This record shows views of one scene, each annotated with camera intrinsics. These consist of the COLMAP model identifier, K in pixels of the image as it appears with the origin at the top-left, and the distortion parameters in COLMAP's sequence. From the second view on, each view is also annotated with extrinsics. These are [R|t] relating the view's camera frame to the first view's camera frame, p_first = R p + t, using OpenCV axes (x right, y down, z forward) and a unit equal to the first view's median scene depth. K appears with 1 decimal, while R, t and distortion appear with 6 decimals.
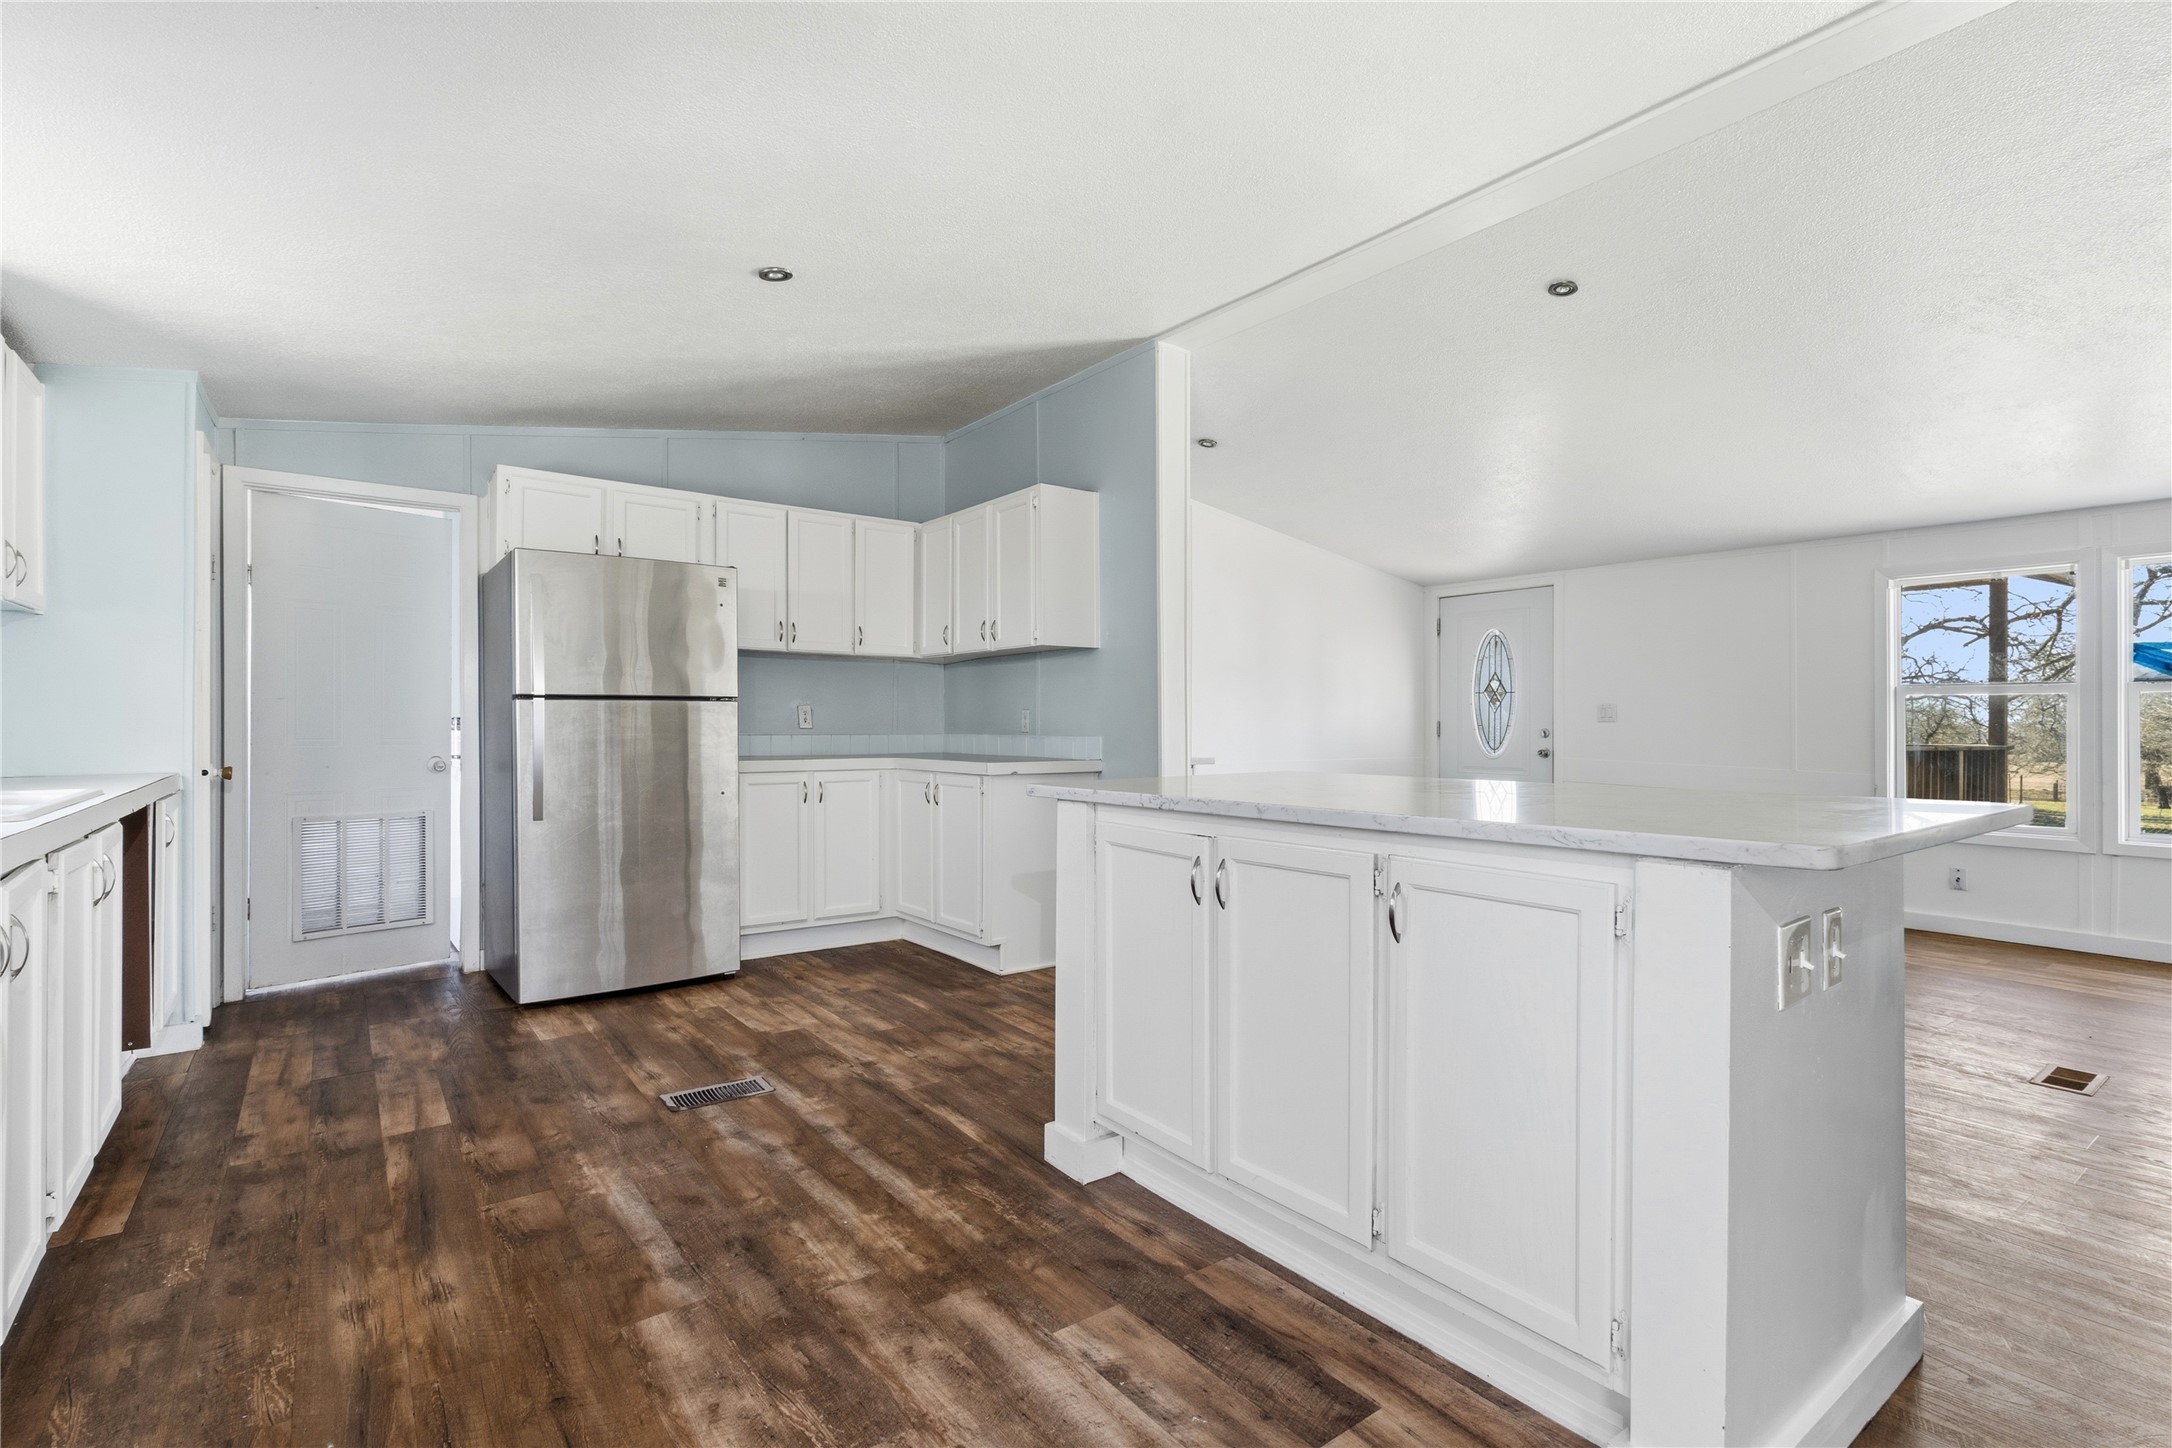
lens RADIAL K [[1016.2, 0, 1085.5], [0, 1016.2, 724.8], [0, 0, 1]] dist [0.005537, -0.000317]
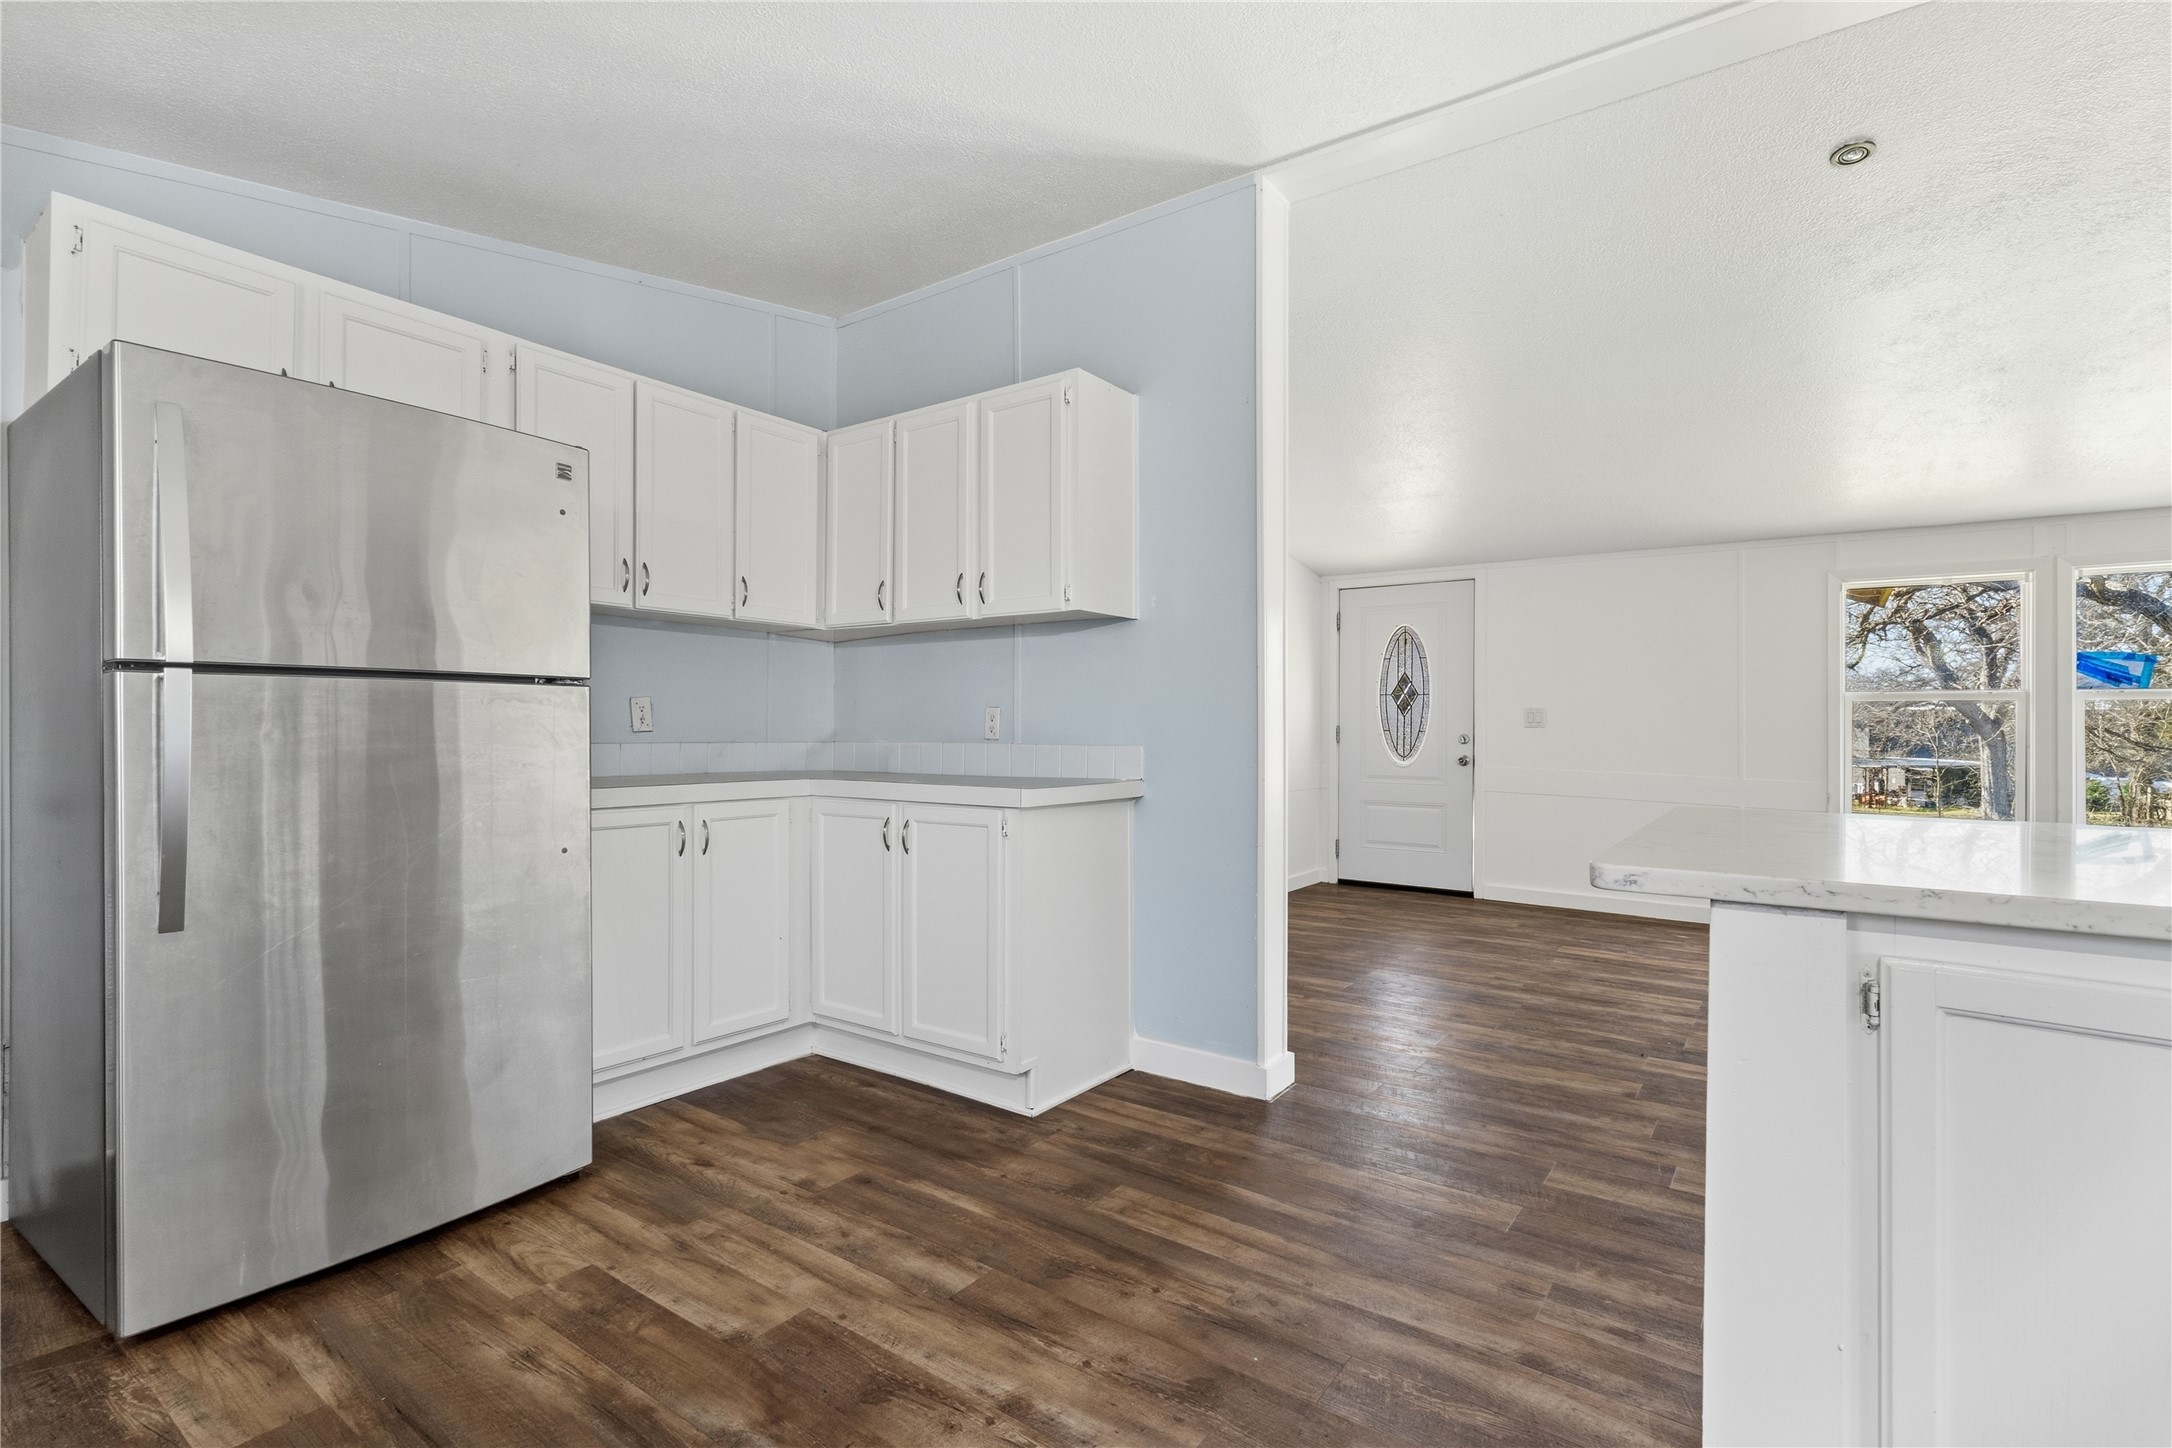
lens RADIAL K [[1016.2, 0, 1099.5], [0, 1016.2, 723.4], [0, 0, 1]] dist [0.005537, -0.000317]
pose [[0.953094, 0.004929, 0.302634, -0.293796], [-0.003644, 0.999982, -0.004810, -0.000686], [-0.302652, 0.003482, 0.953095, 0.454595]]
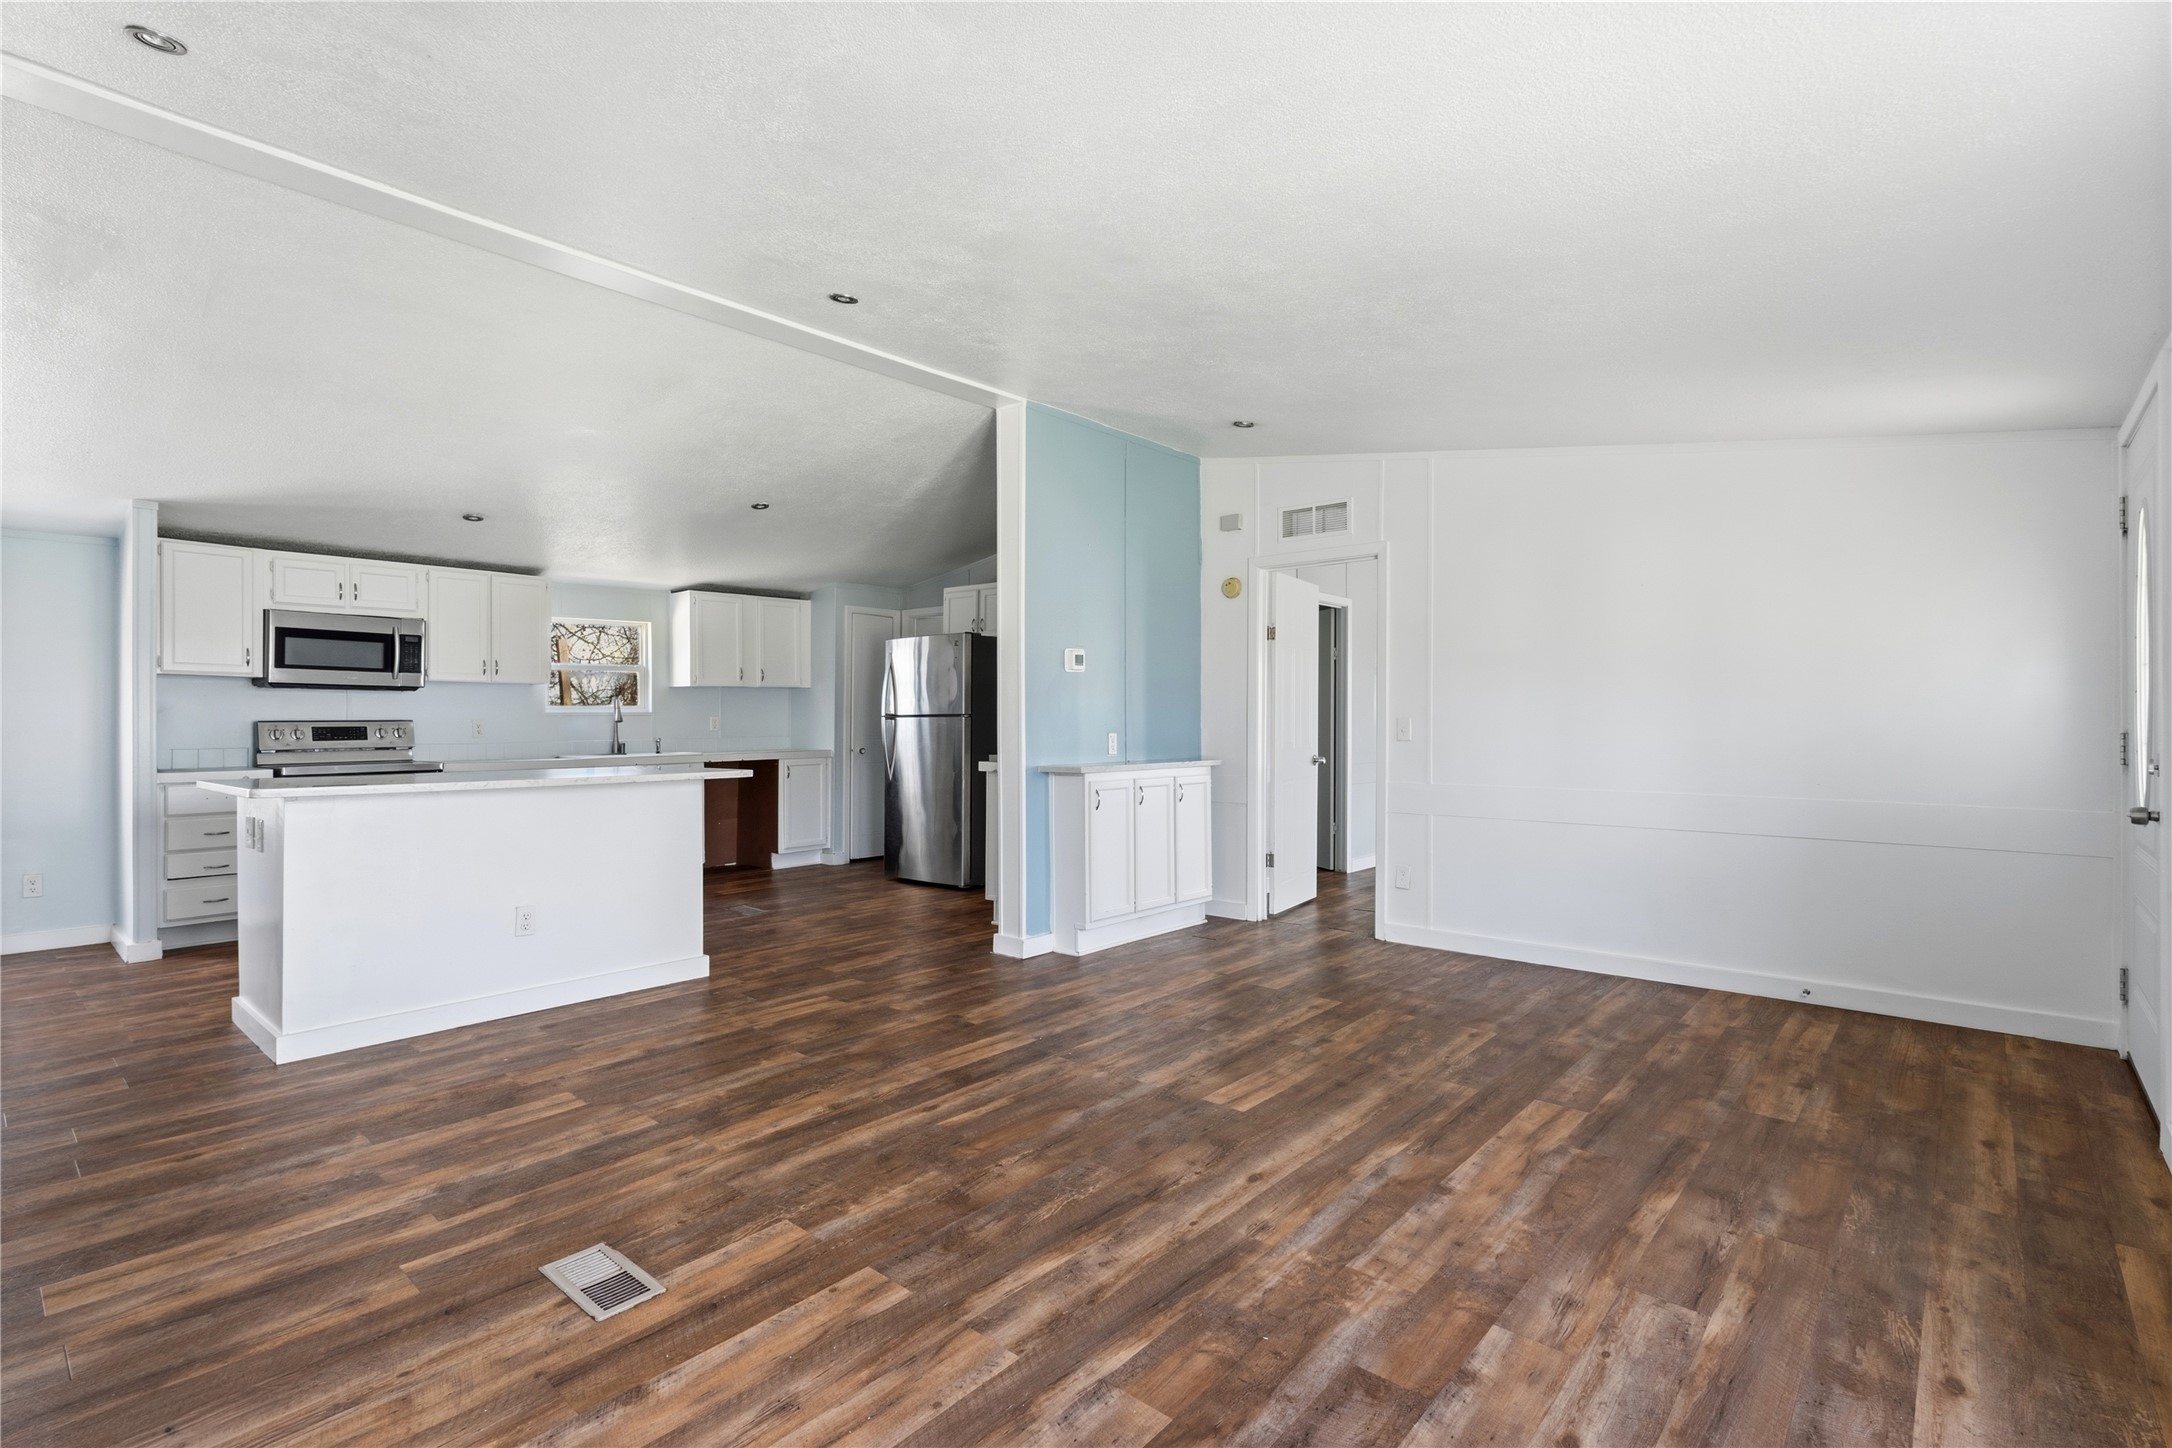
lens RADIAL K [[1016.2, 0, 1079.2], [0, 1016.2, 707.0], [0, 0, 1]] dist [0.005537, -0.000317]
pose [[0.200189, -0.017425, -0.979602, 1.491844], [0.003357, 0.999848, -0.017099, -0.013114], [0.979752, 0.000134, 0.200217, 1.037379]]
